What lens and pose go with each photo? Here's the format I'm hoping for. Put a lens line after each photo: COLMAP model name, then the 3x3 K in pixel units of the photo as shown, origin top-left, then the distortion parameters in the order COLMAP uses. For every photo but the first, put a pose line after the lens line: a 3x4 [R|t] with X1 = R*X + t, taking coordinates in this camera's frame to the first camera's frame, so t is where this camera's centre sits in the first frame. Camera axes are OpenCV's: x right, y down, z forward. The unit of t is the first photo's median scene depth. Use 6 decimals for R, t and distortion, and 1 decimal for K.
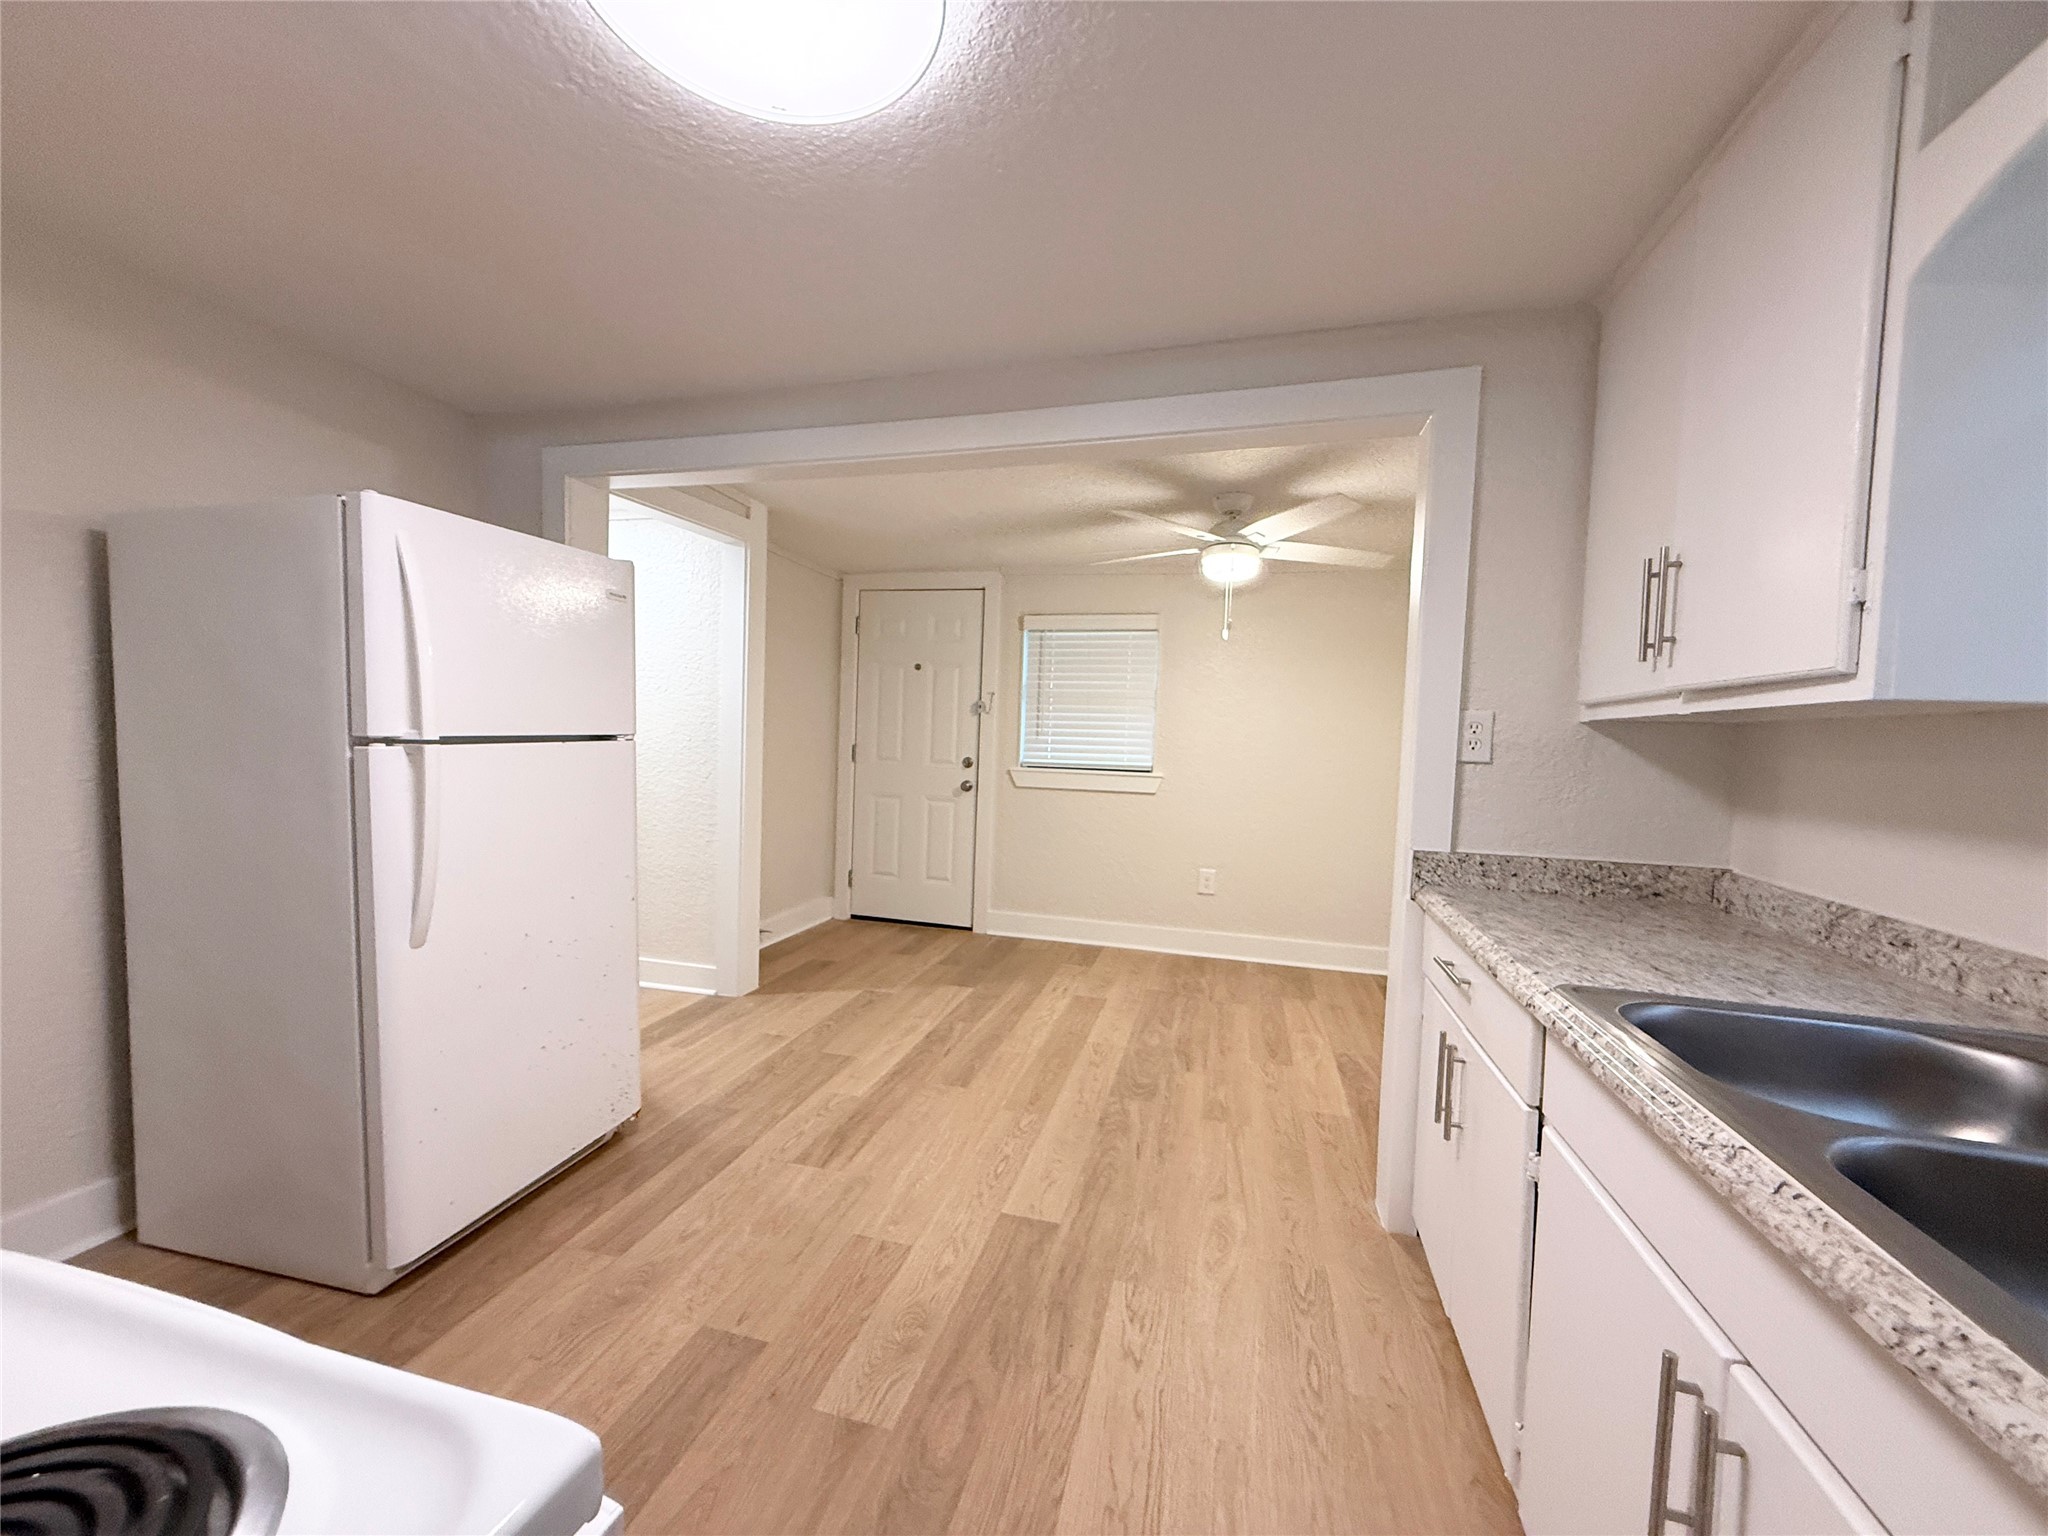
lens RADIAL K [[812.8, 0, 1020.4], [0, 812.8, 768.3], [0, 0, 1]] dist [-0.001651, 0.000517]
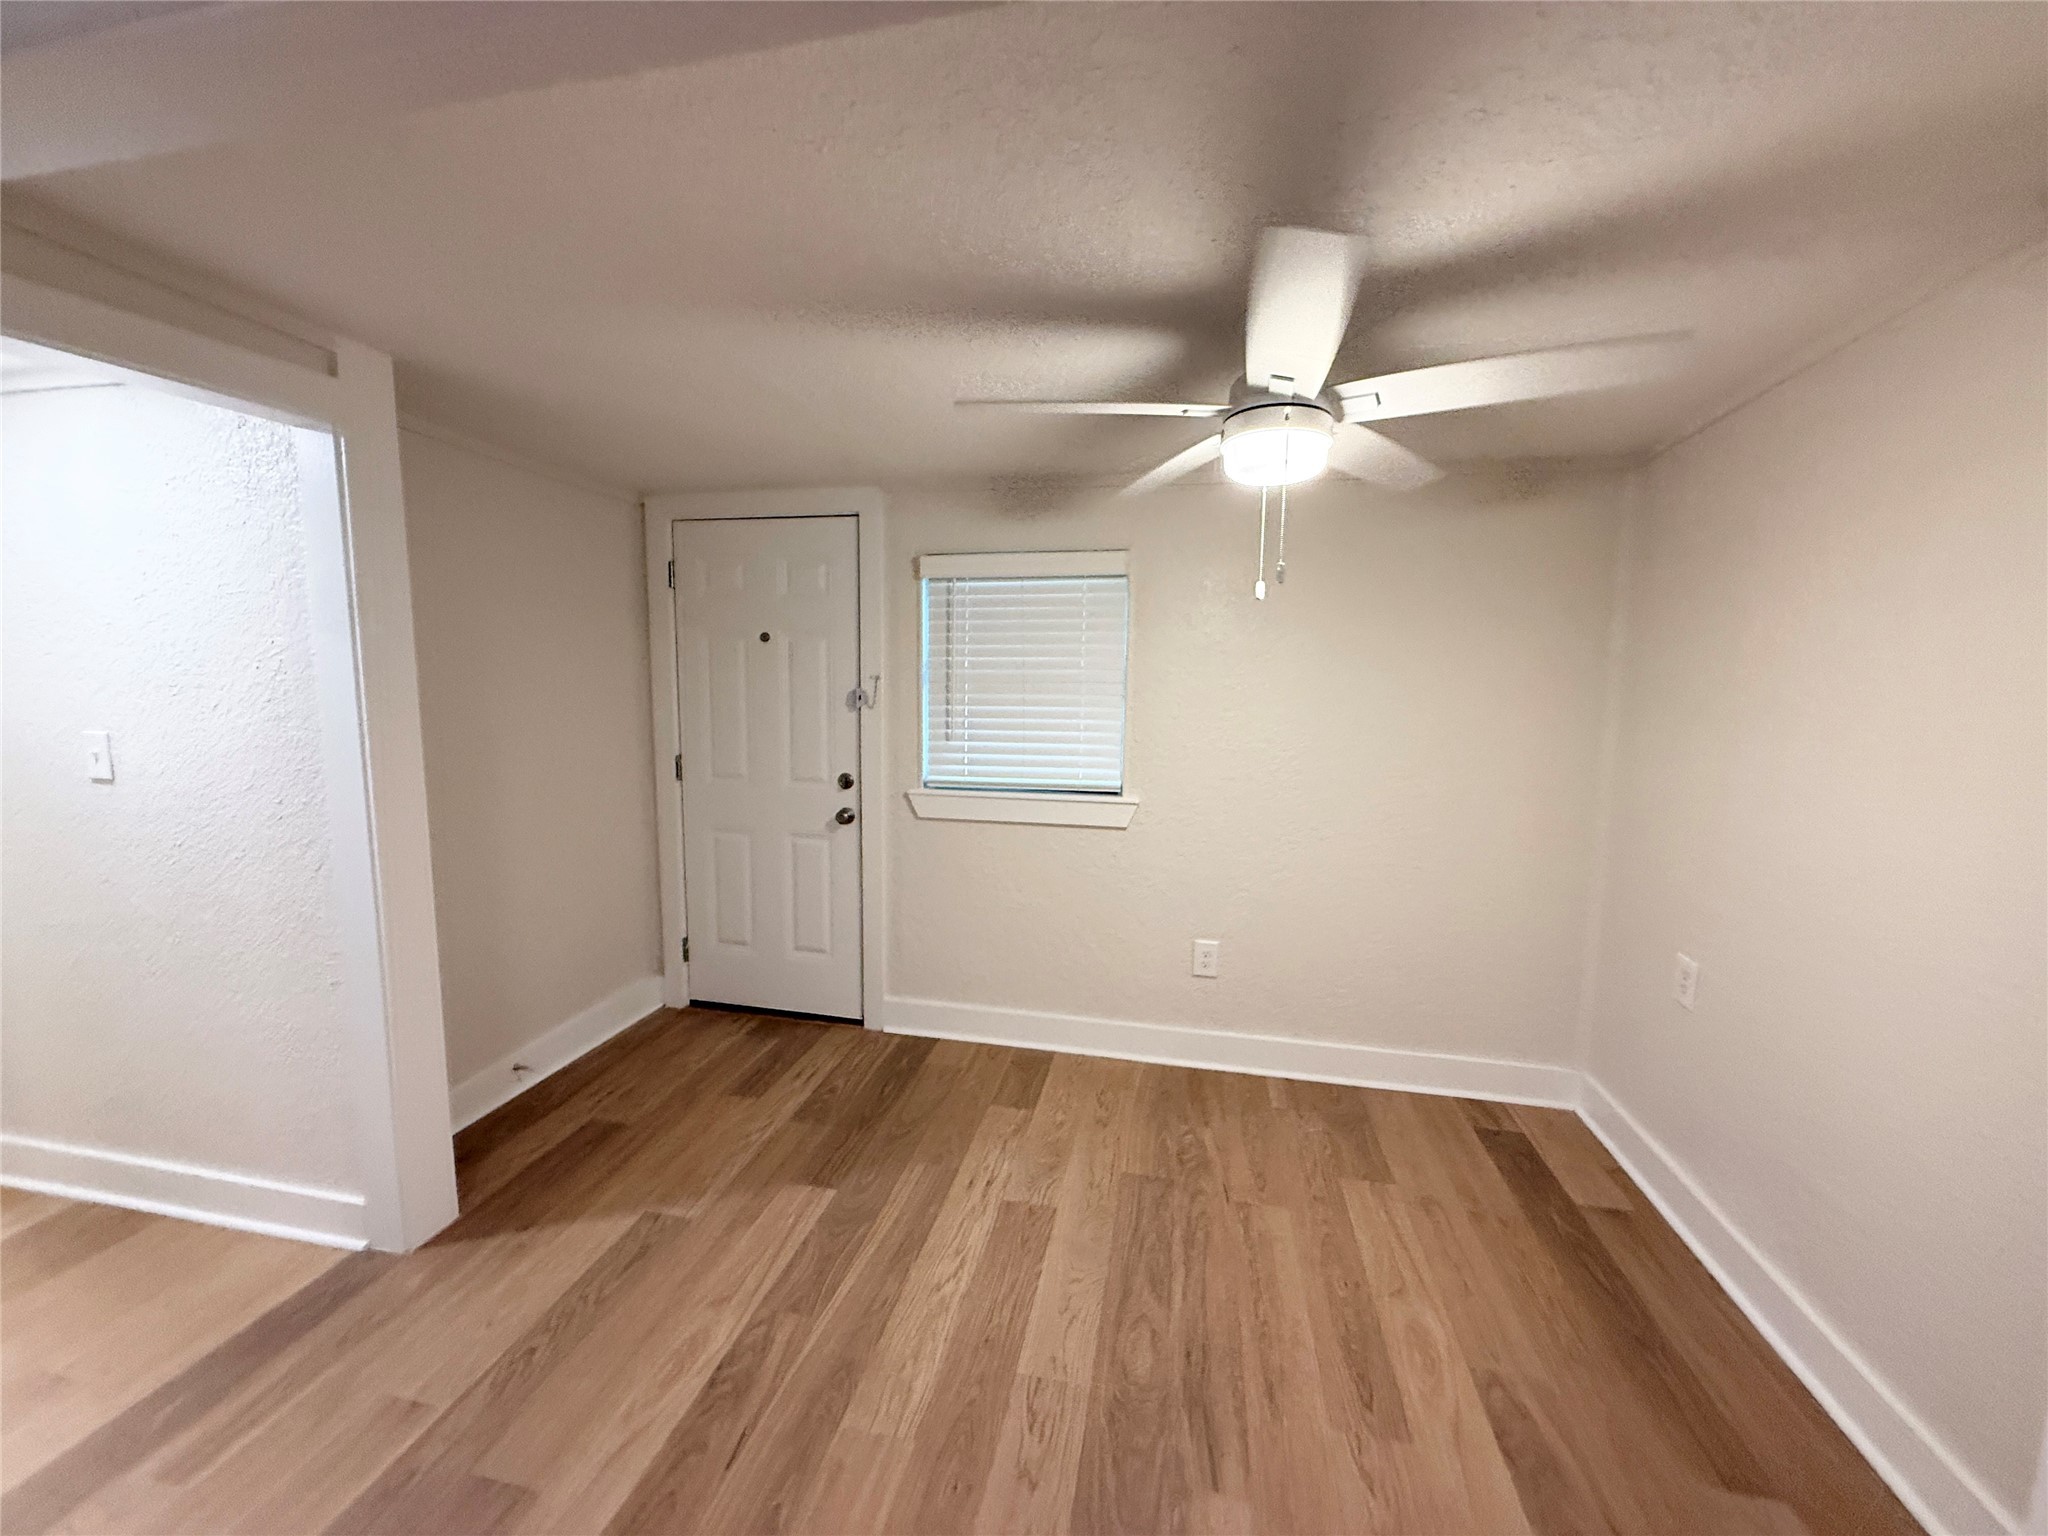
lens RADIAL K [[812.8, 0, 1020.4], [0, 812.8, 768.3], [0, 0, 1]] dist [-0.001651, 0.000517]
pose [[0.998390, -0.029384, 0.048510, 0.061063], [0.025569, 0.996666, 0.077482, -0.086619], [-0.050625, -0.076117, 0.995813, 0.435247]]
